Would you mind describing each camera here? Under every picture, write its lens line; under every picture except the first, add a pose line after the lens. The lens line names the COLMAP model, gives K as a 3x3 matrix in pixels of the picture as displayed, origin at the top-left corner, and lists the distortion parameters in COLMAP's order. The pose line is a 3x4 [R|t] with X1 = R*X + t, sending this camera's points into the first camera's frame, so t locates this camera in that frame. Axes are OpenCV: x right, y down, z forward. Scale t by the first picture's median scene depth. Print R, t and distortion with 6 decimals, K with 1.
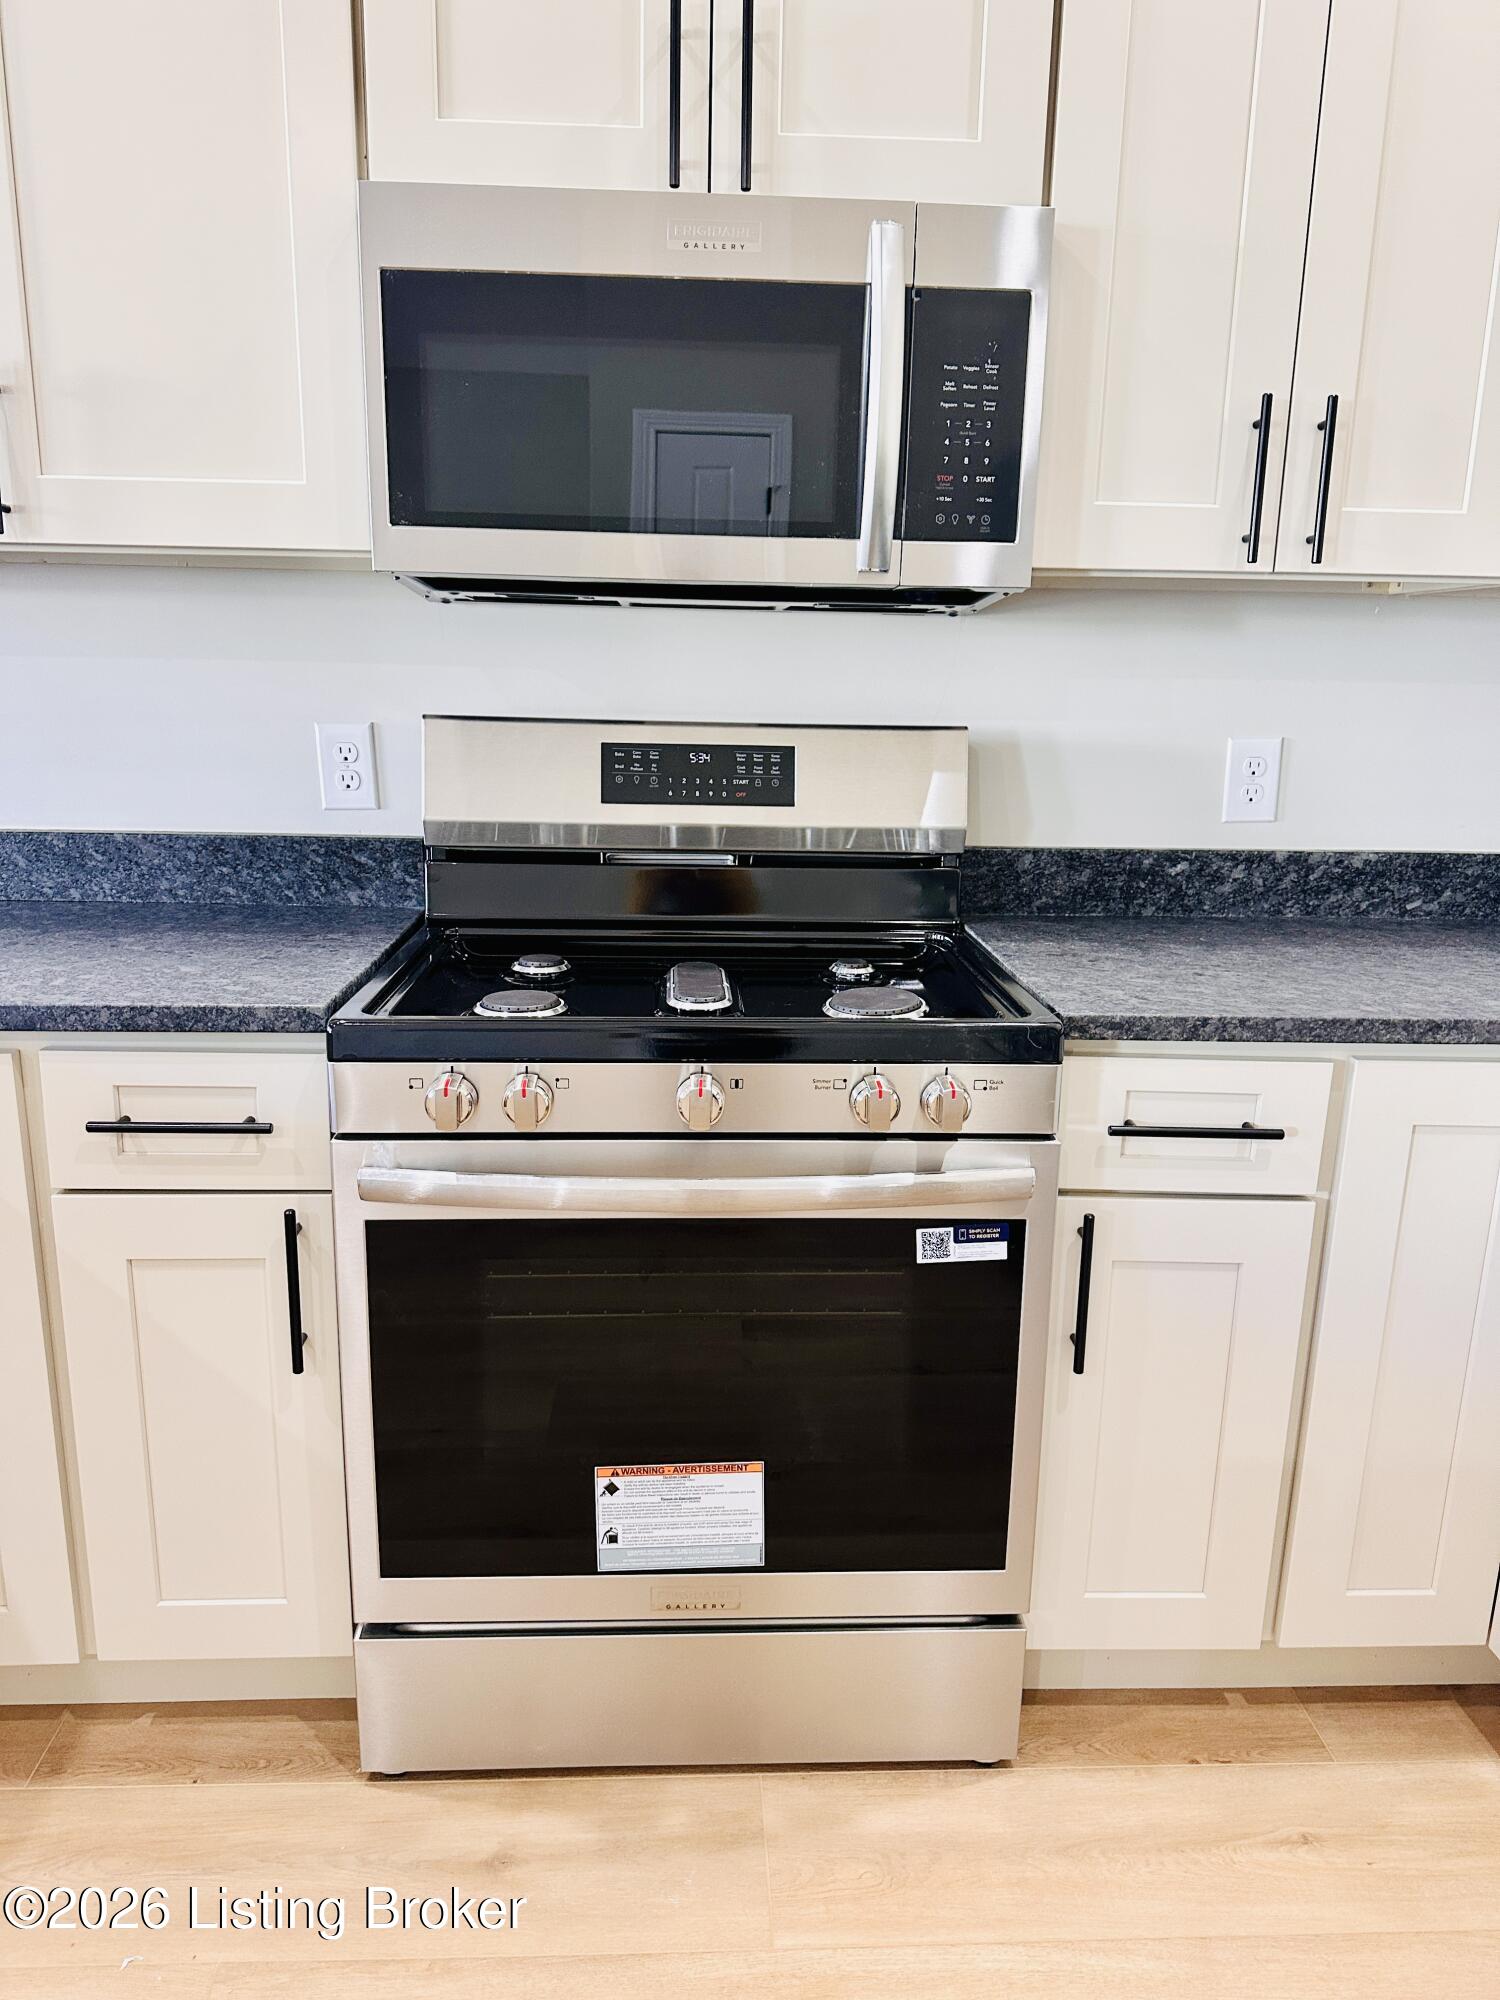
lens RADIAL K [[1410.2, 0, 752.4], [0, 1410.2, 1006.0], [0, 0, 1]] dist [0.055169, -0.066911]
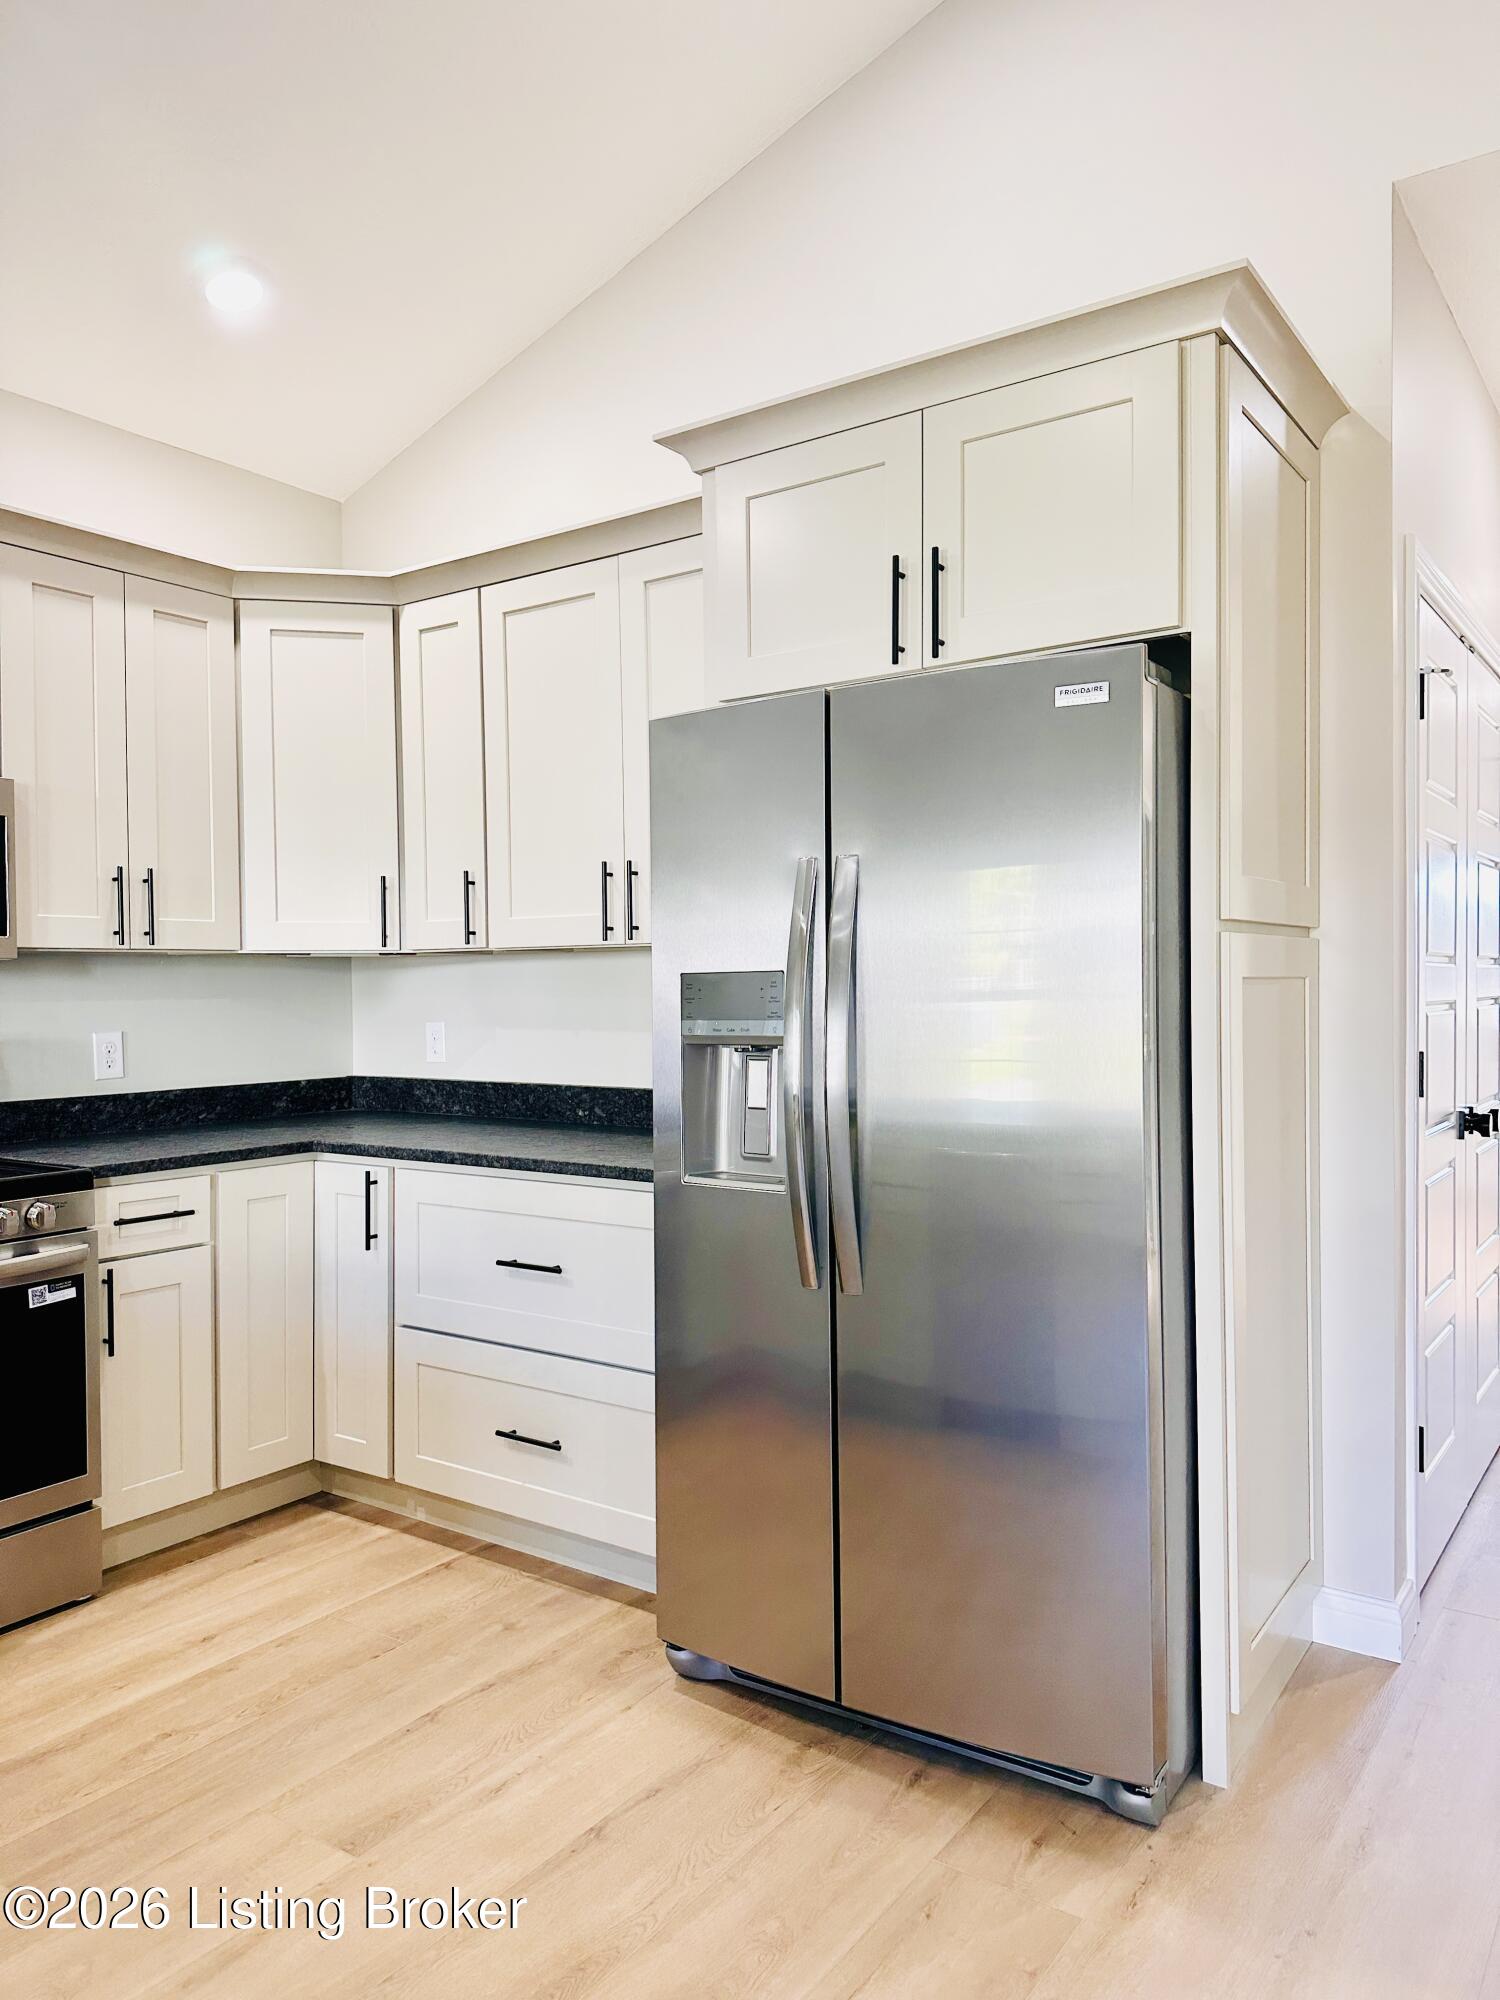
lens RADIAL K [[1410.2, 0, 743.1], [0, 1410.2, 1006.5], [0, 0, 1]] dist [0.055169, -0.066911]
pose [[0.612488, -0.039240, 0.789506, -0.739669], [0.206075, 0.972157, -0.111552, 0.188073], [-0.763146, 0.231022, 0.603521, -0.908269]]
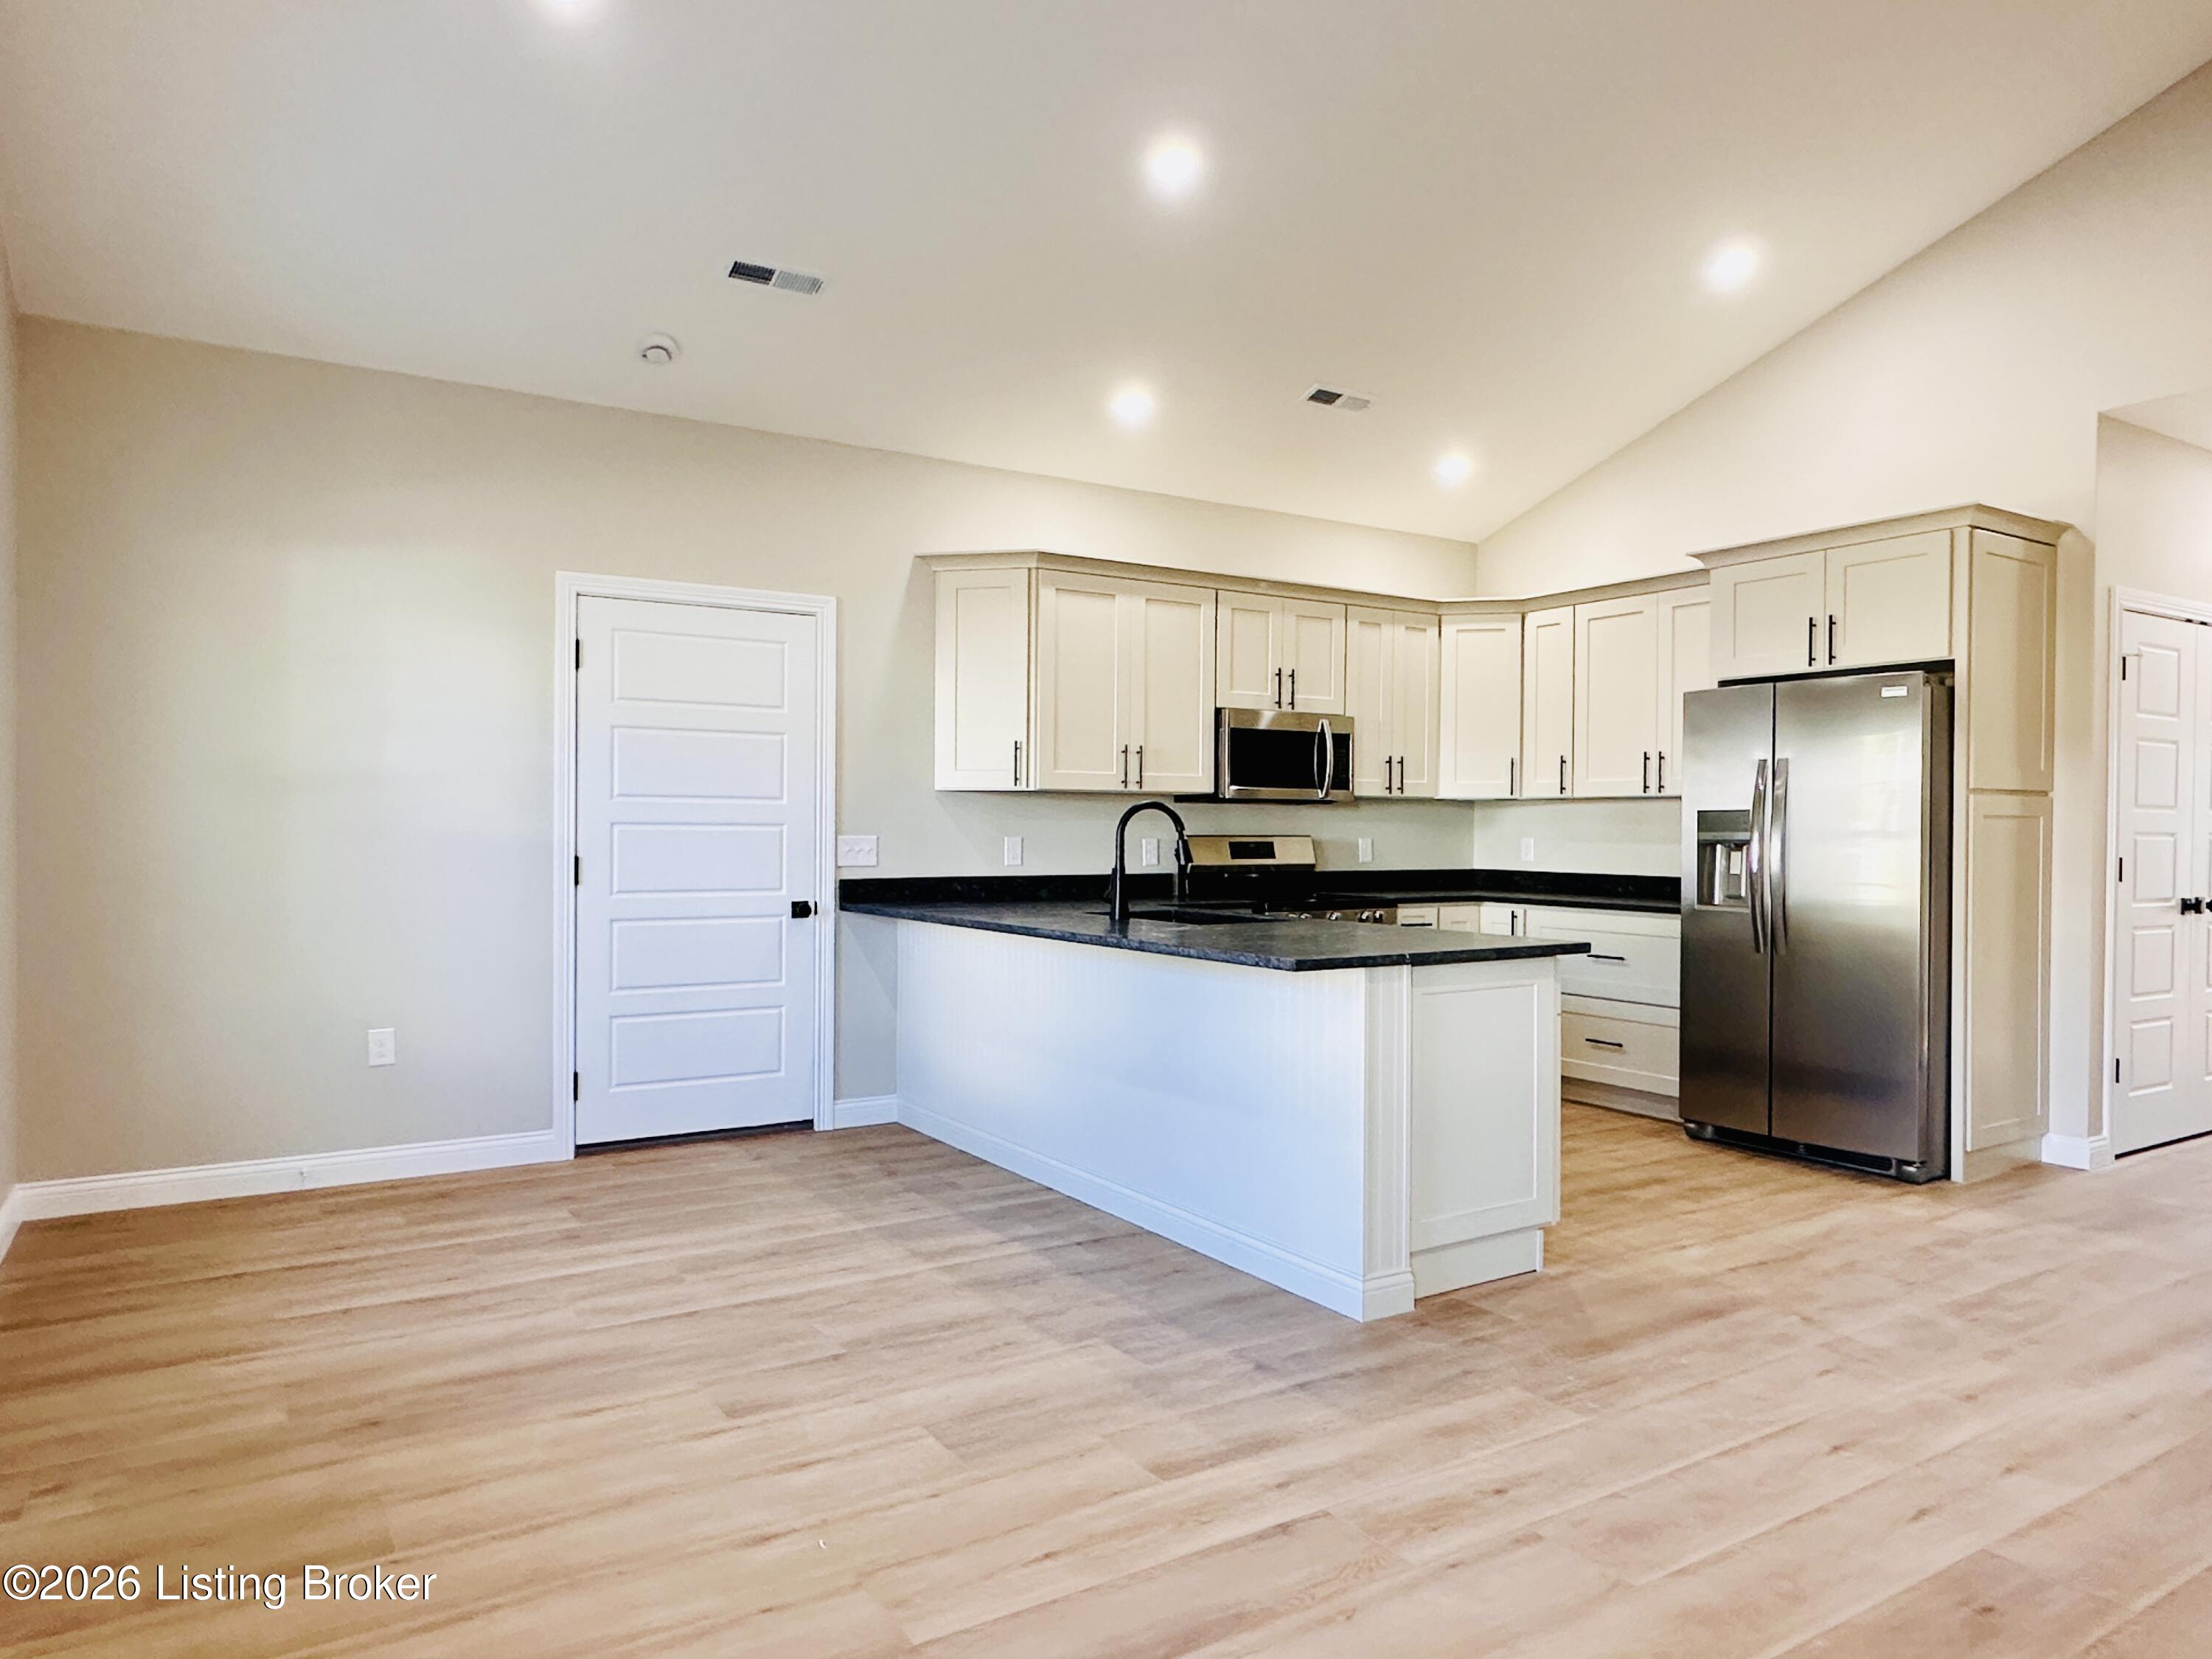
lens RADIAL K [[1415.6, 0, 1106.6], [0, 1415.6, 843.5], [0, 0, 1]] dist [-0.004989, 0.001617]
pose [[0.866395, -0.021043, 0.498916, -2.504962], [0.127566, 0.975288, -0.180389, 0.478646], [-0.482791, 0.219933, 0.847669, -2.119516]]
